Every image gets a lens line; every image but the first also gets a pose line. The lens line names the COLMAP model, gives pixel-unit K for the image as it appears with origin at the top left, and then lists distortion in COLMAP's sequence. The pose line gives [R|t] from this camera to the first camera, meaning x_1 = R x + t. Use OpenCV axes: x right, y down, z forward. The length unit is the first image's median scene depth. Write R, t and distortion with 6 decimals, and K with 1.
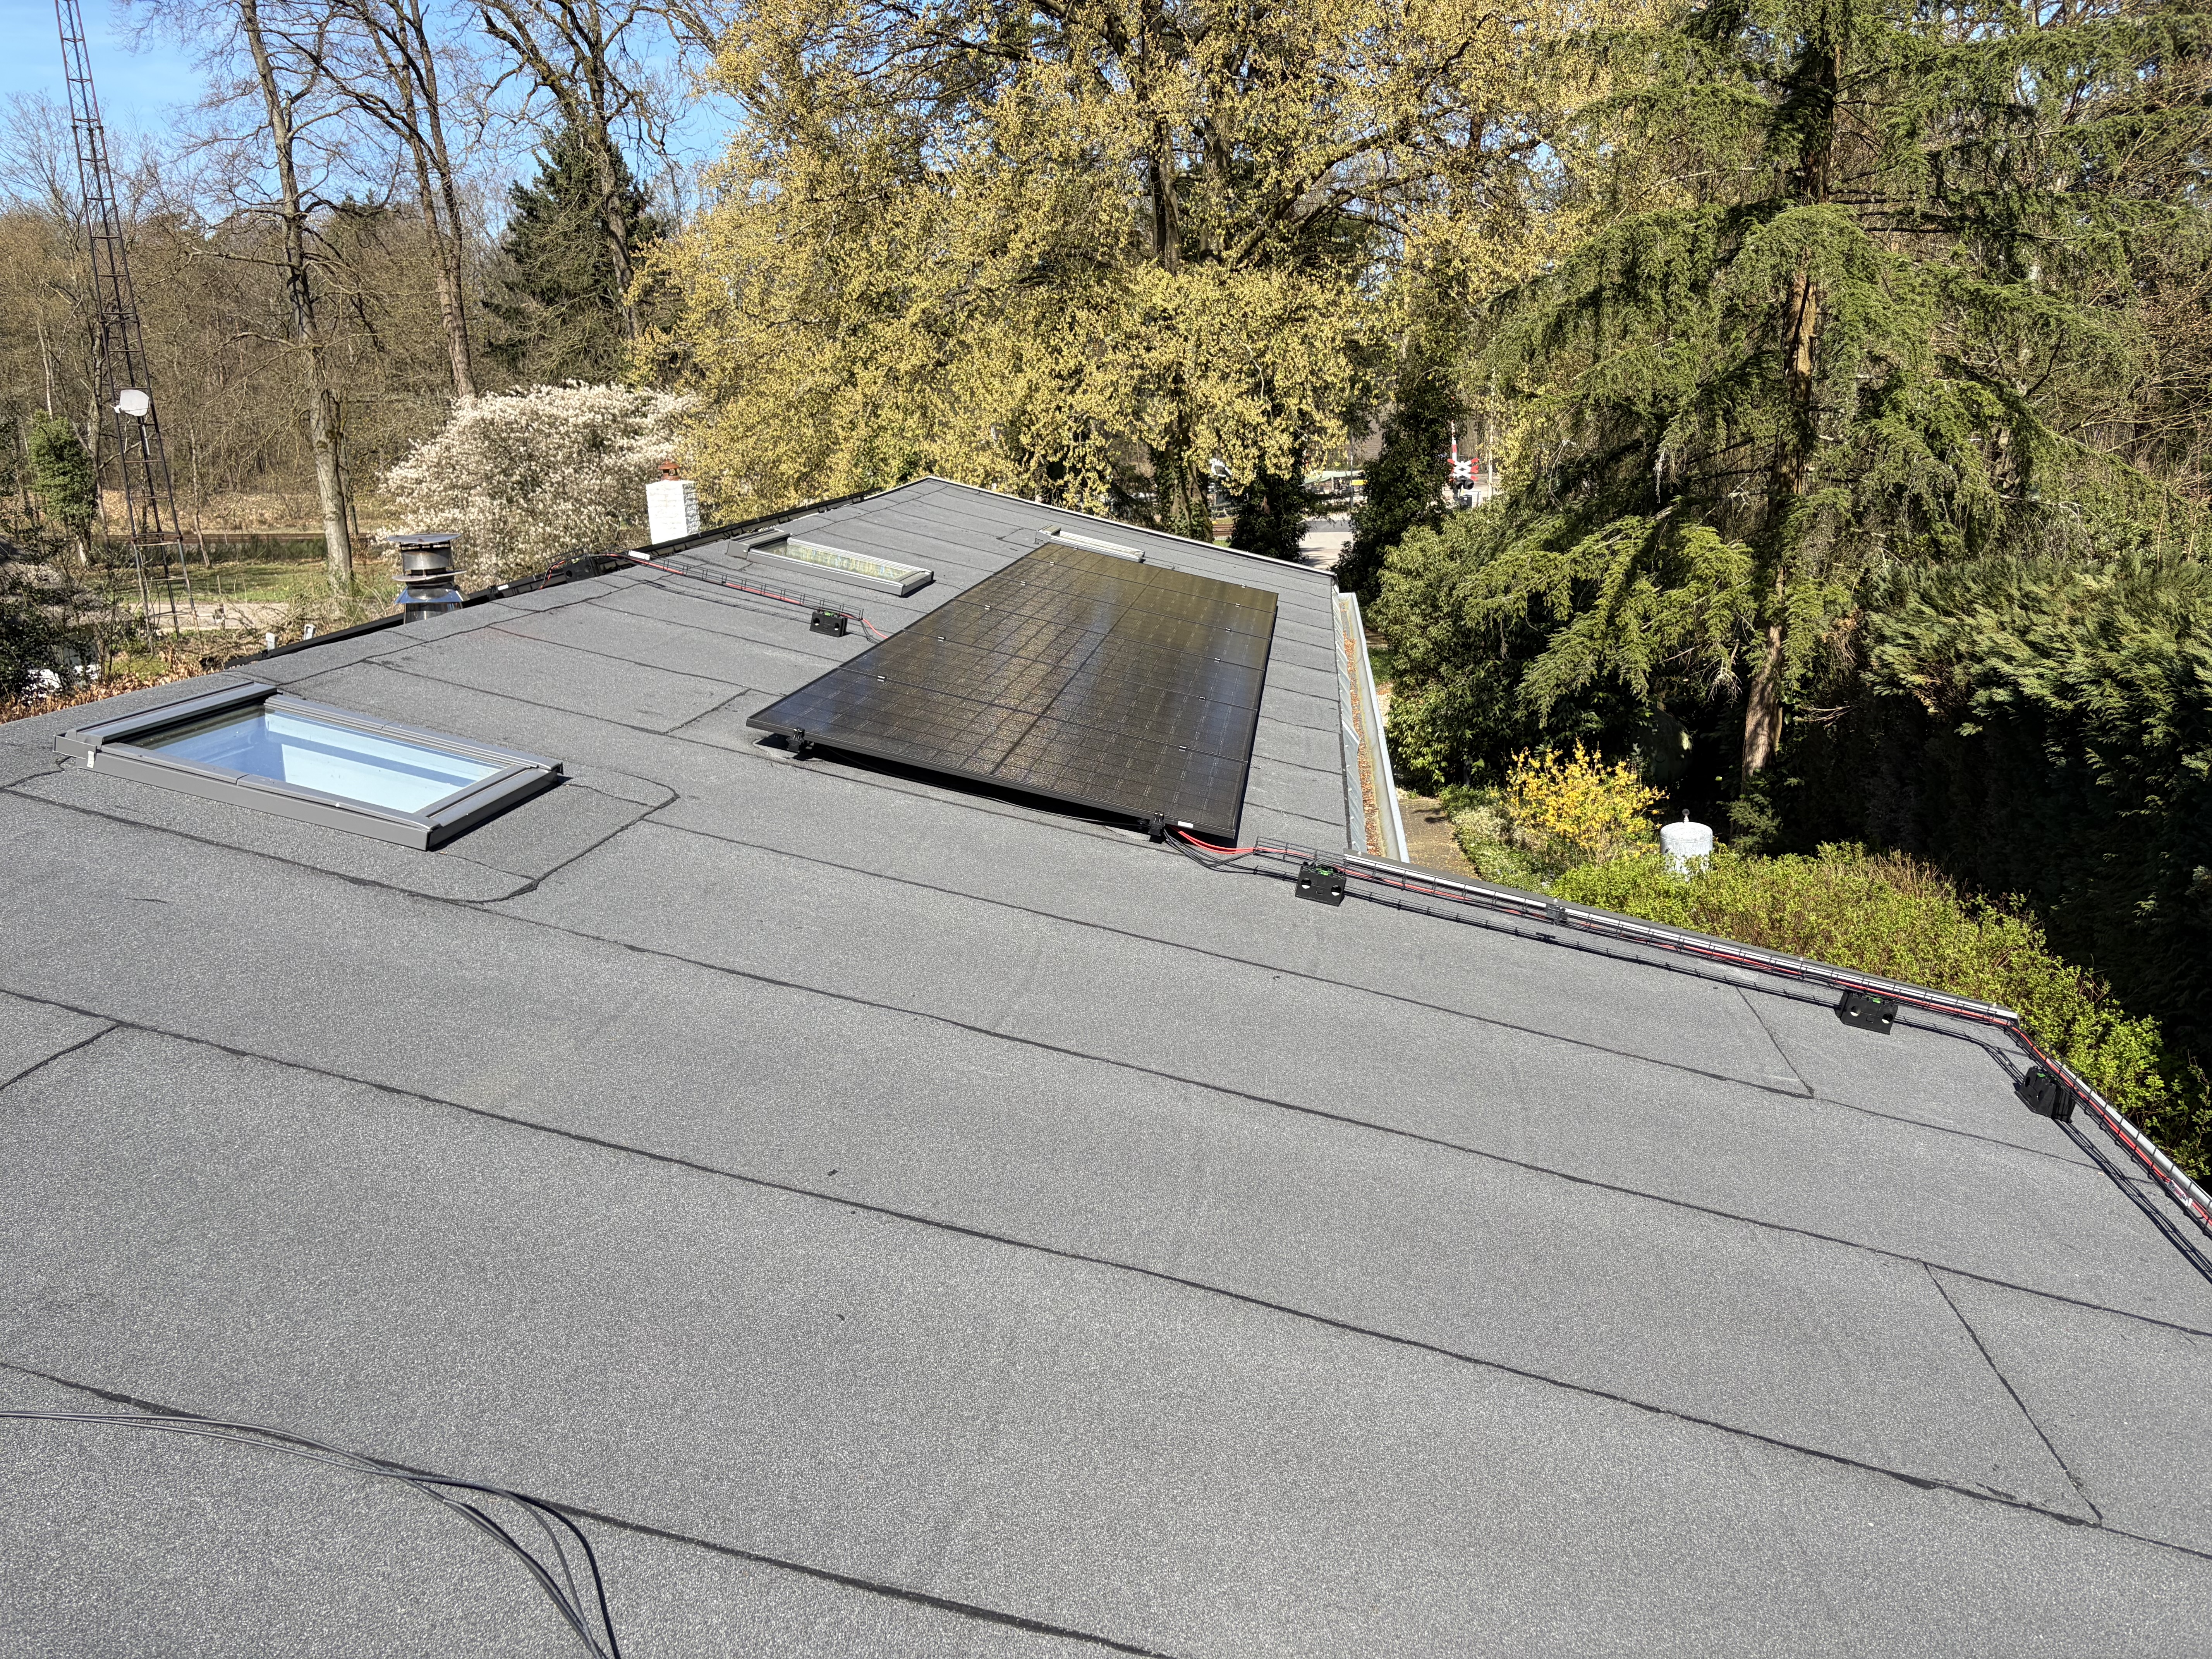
lens RADIAL K [[1656.9, 0, 1106.0], [0, 1656.9, 829.5], [0, 0, 1]] dist [0.071649, -0.078344]
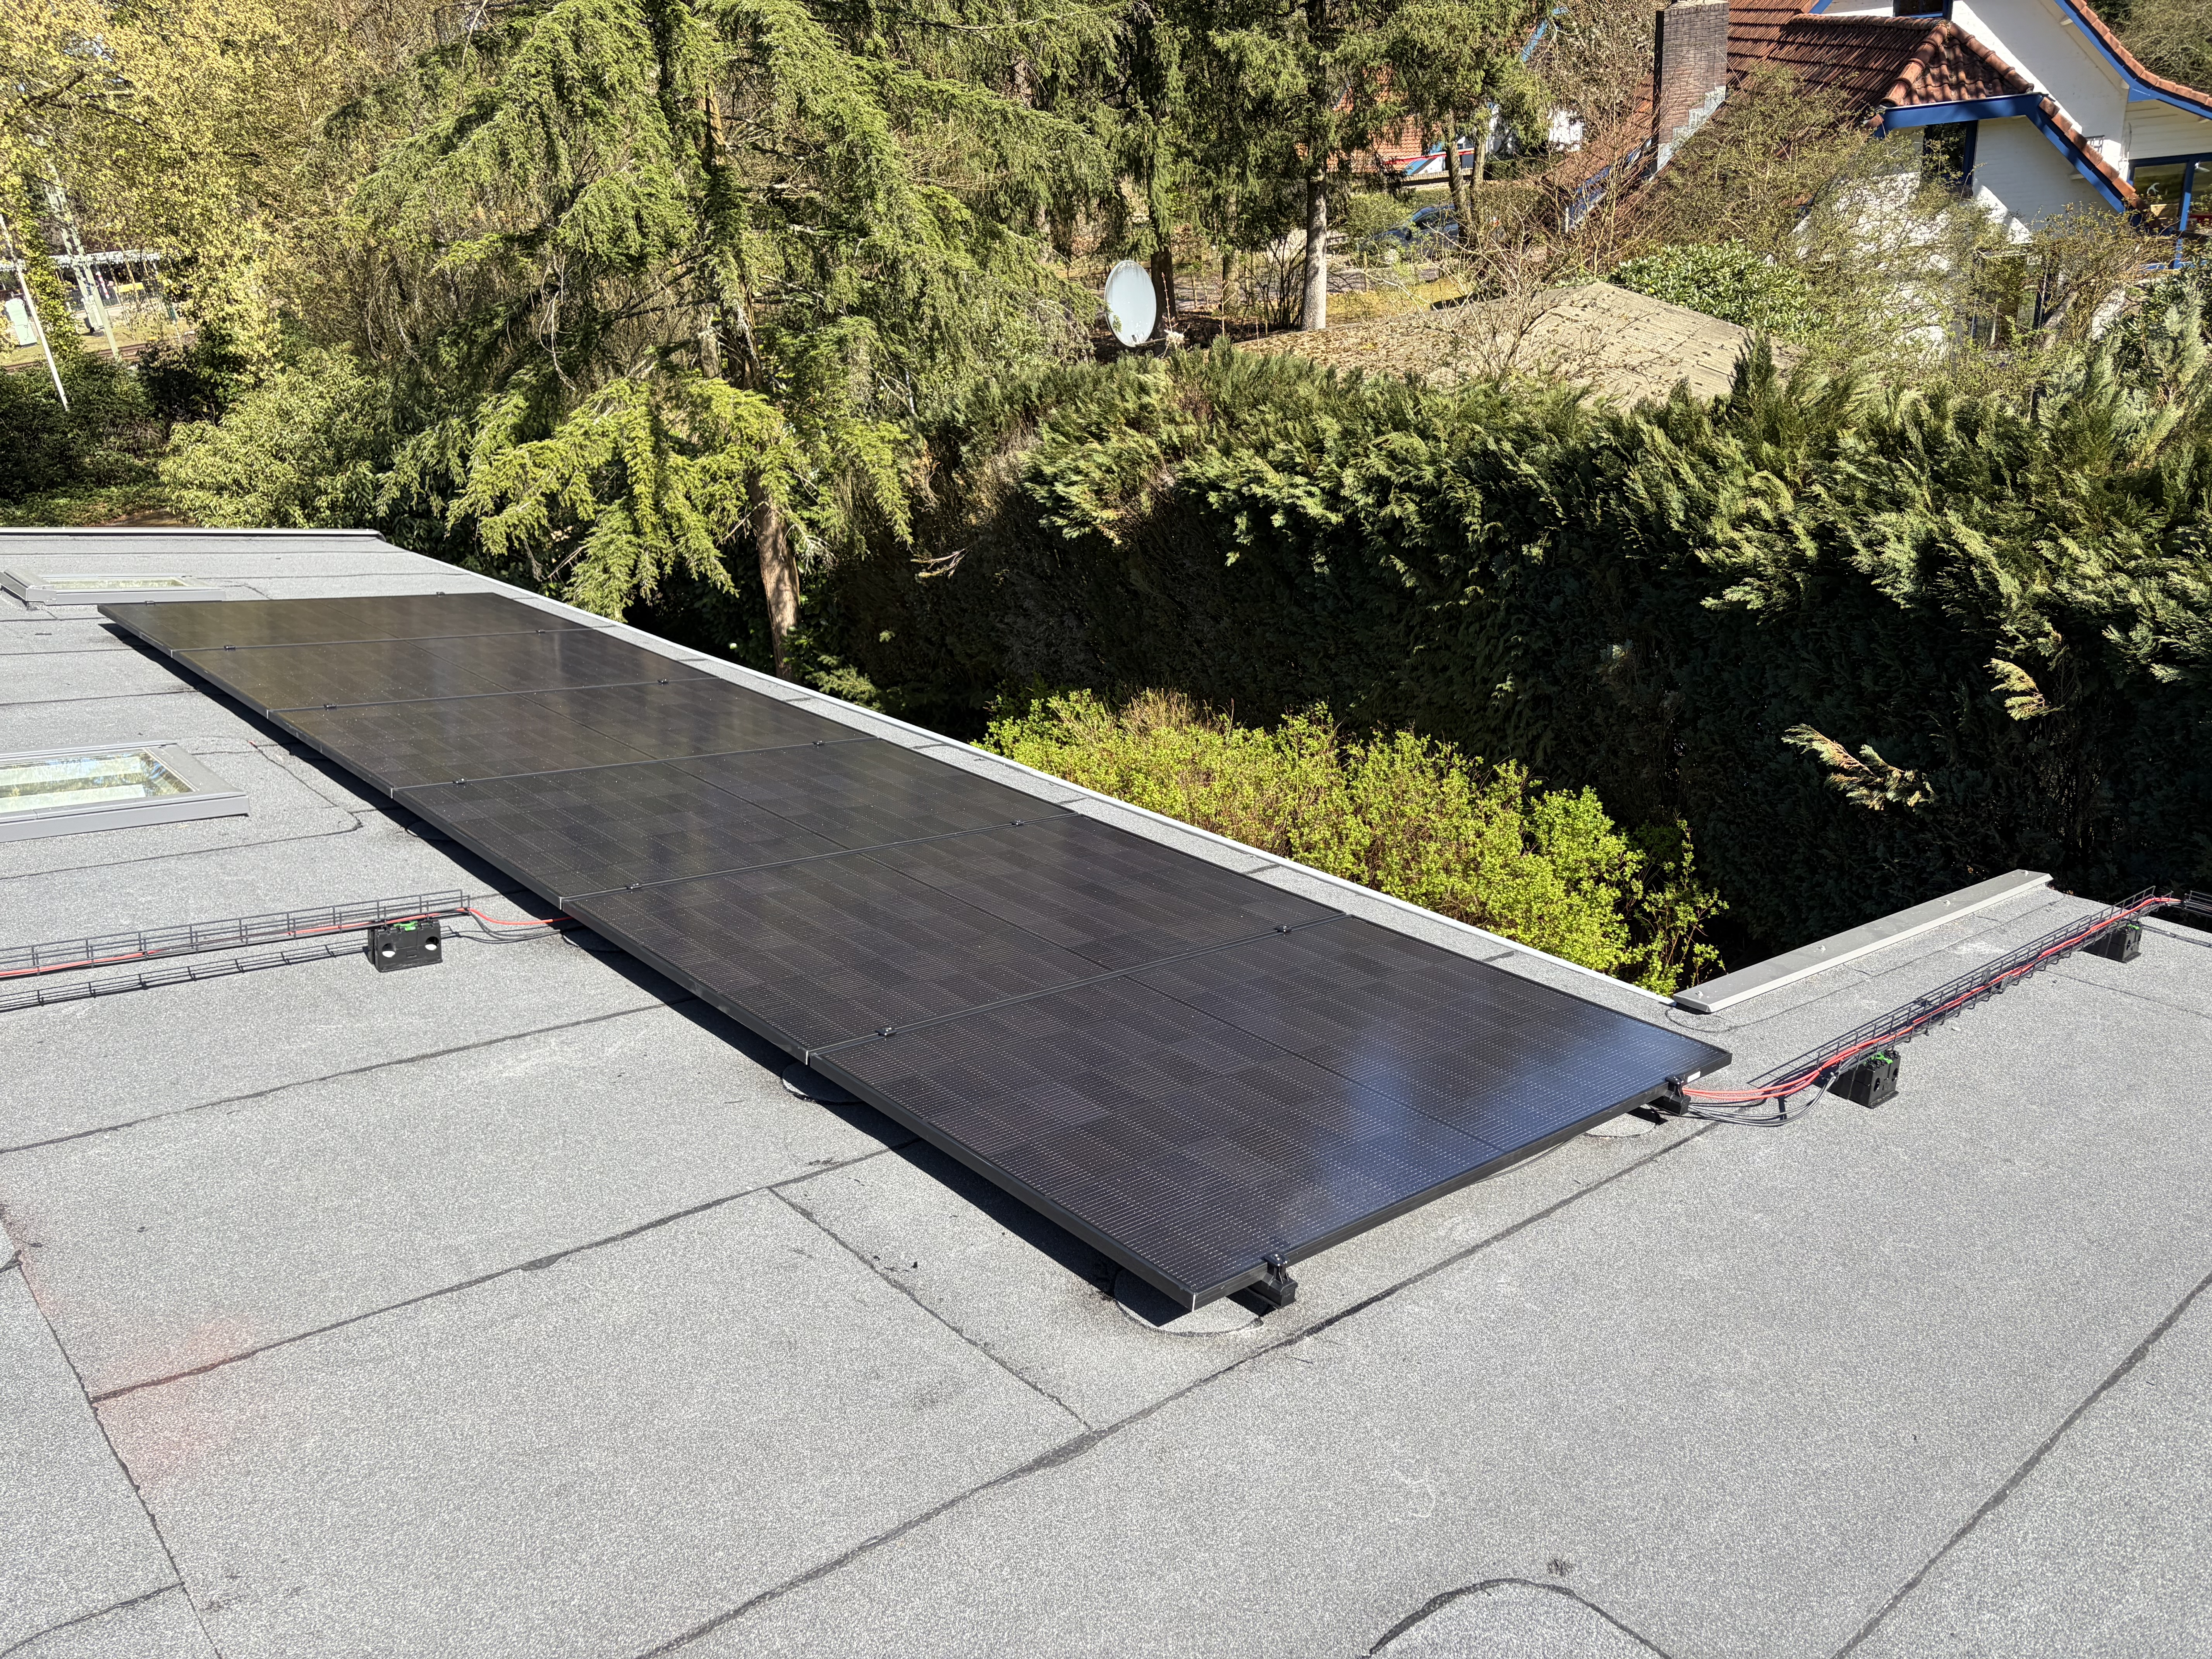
lens RADIAL K [[1656.9, 0, 1106.0], [0, 1656.9, 829.5], [0, 0, 1]] dist [0.071649, -0.078344]
pose [[0.650243, -0.351306, 0.673624, -0.238464], [0.267525, 0.935754, 0.229771, -0.143770], [-0.711066, 0.030804, 0.702450, 0.335046]]
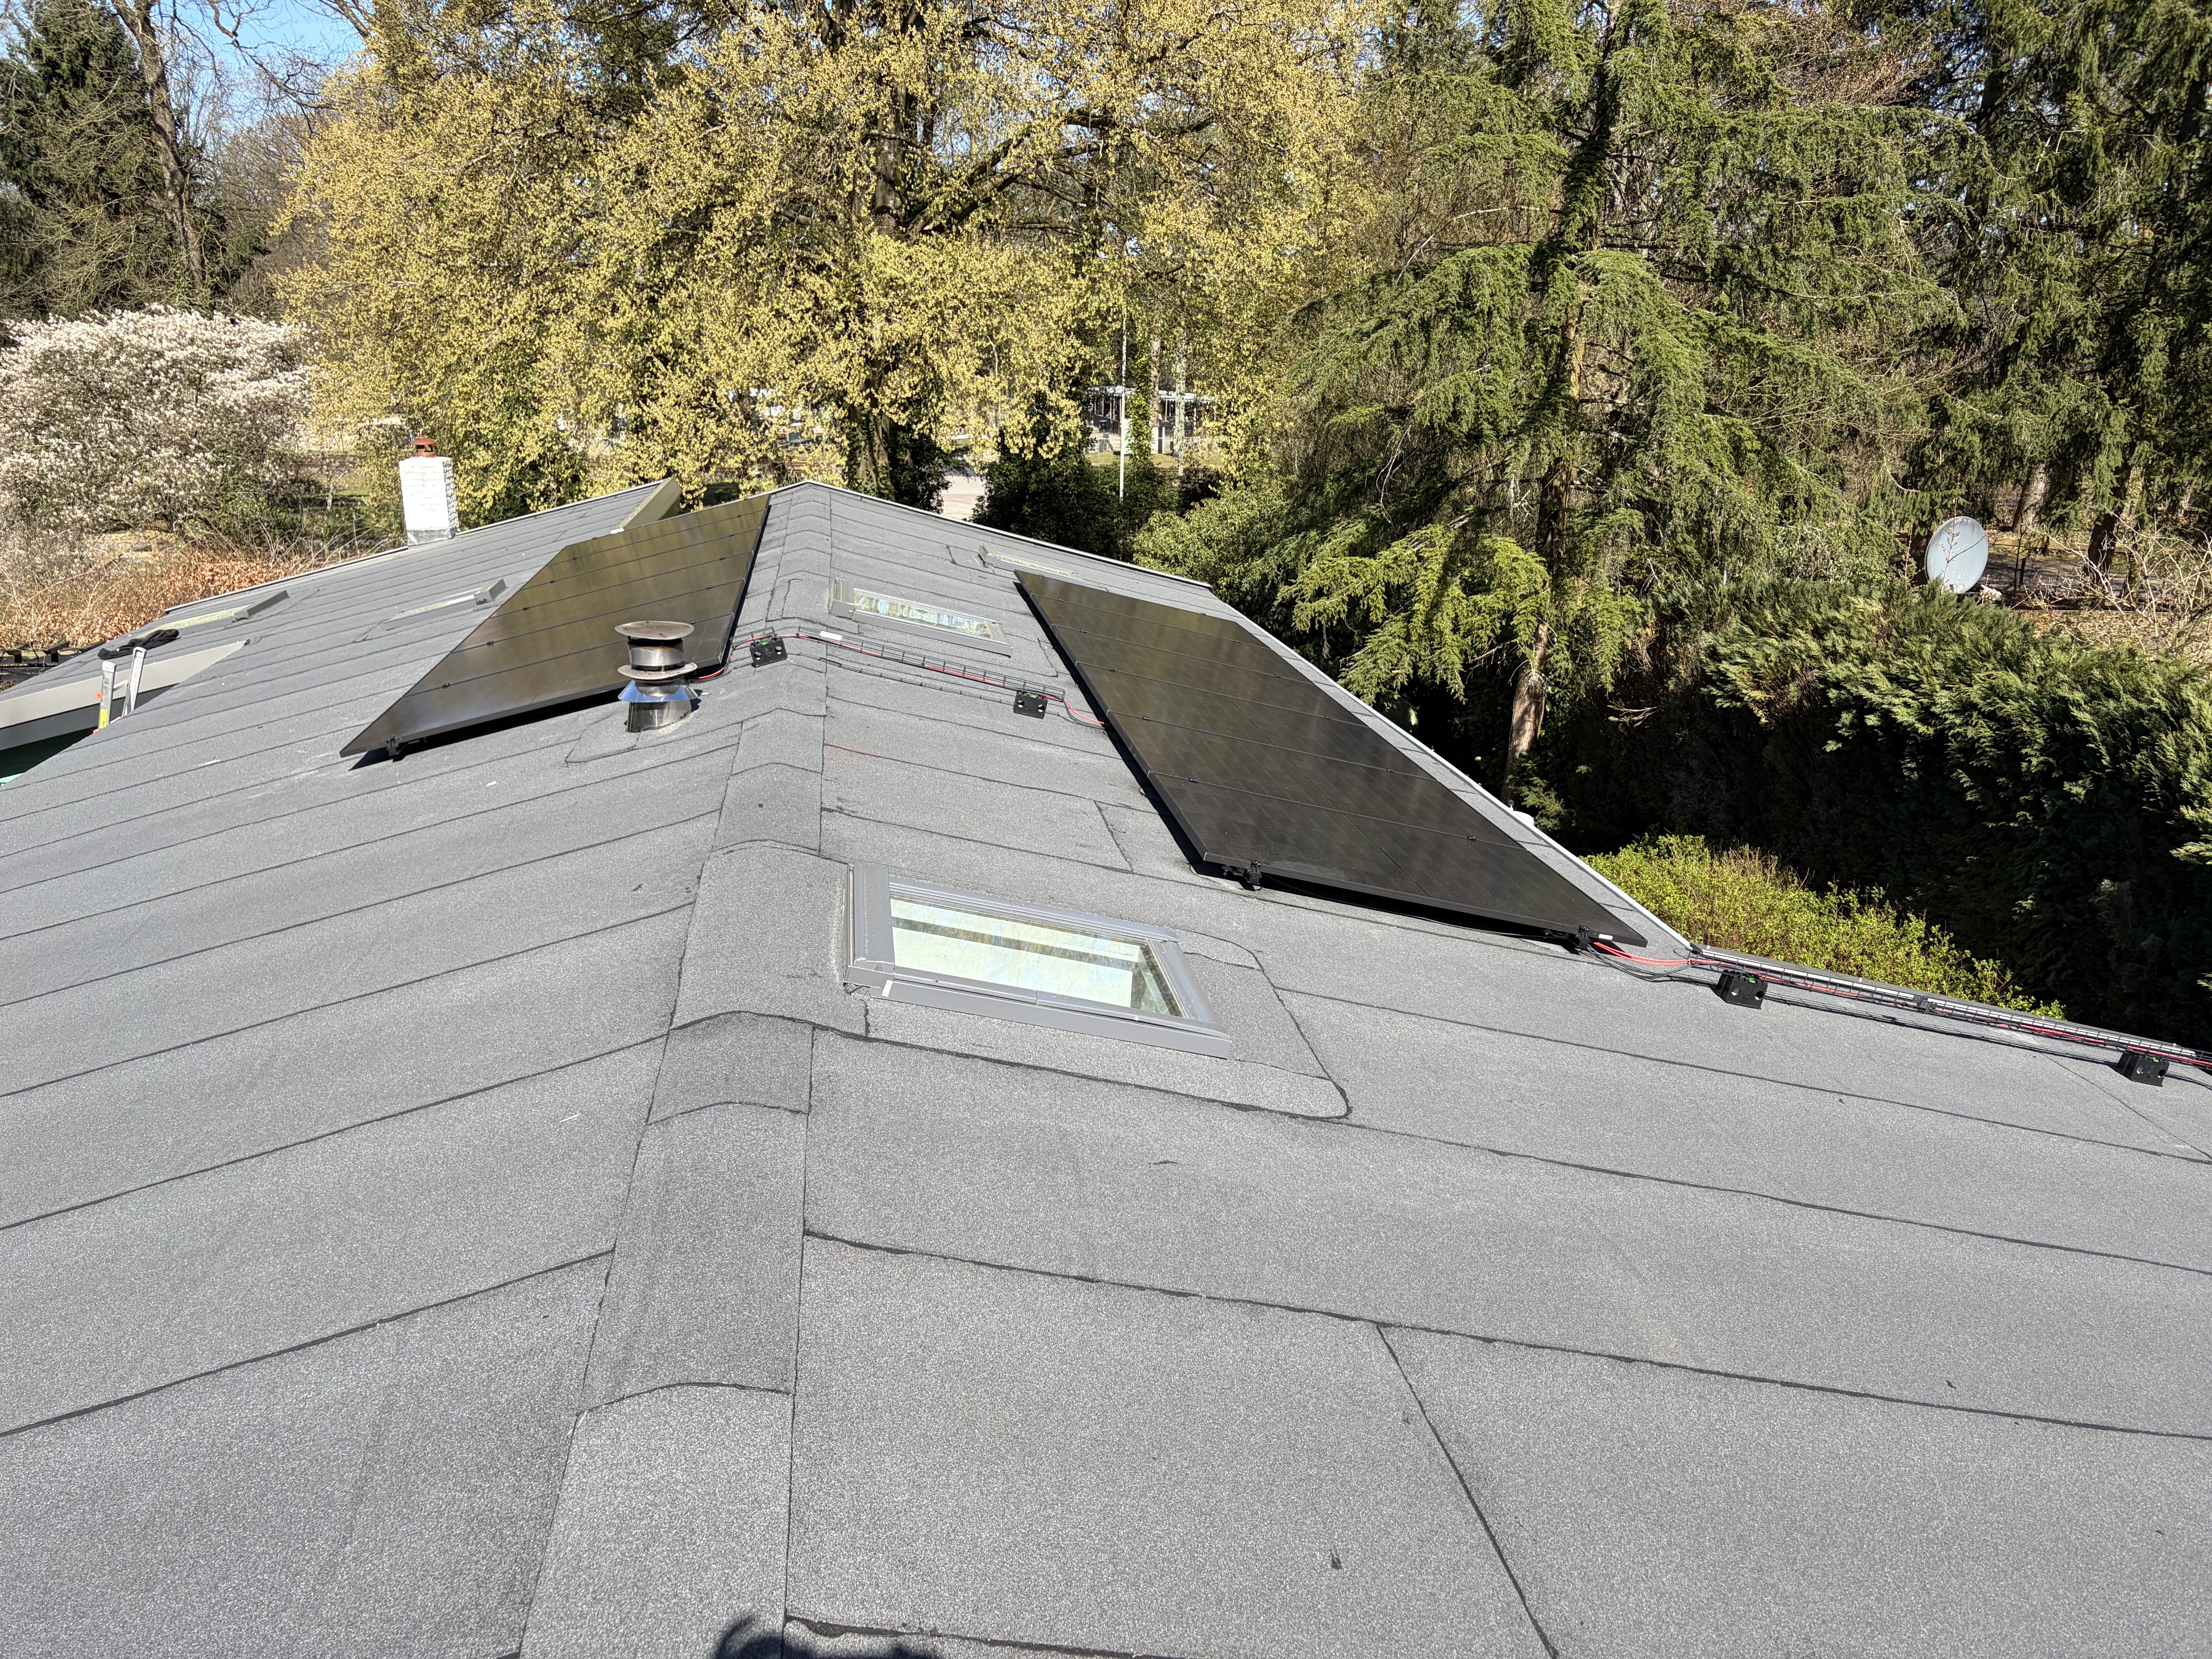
lens RADIAL K [[1656.9, 0, 1106.0], [0, 1656.9, 829.5], [0, 0, 1]] dist [0.071649, -0.078344]
pose [[0.961053, -0.037037, 0.273871, -0.266768], [0.025600, 0.998649, 0.045221, -0.062100], [-0.275176, -0.036449, 0.960703, 0.020497]]
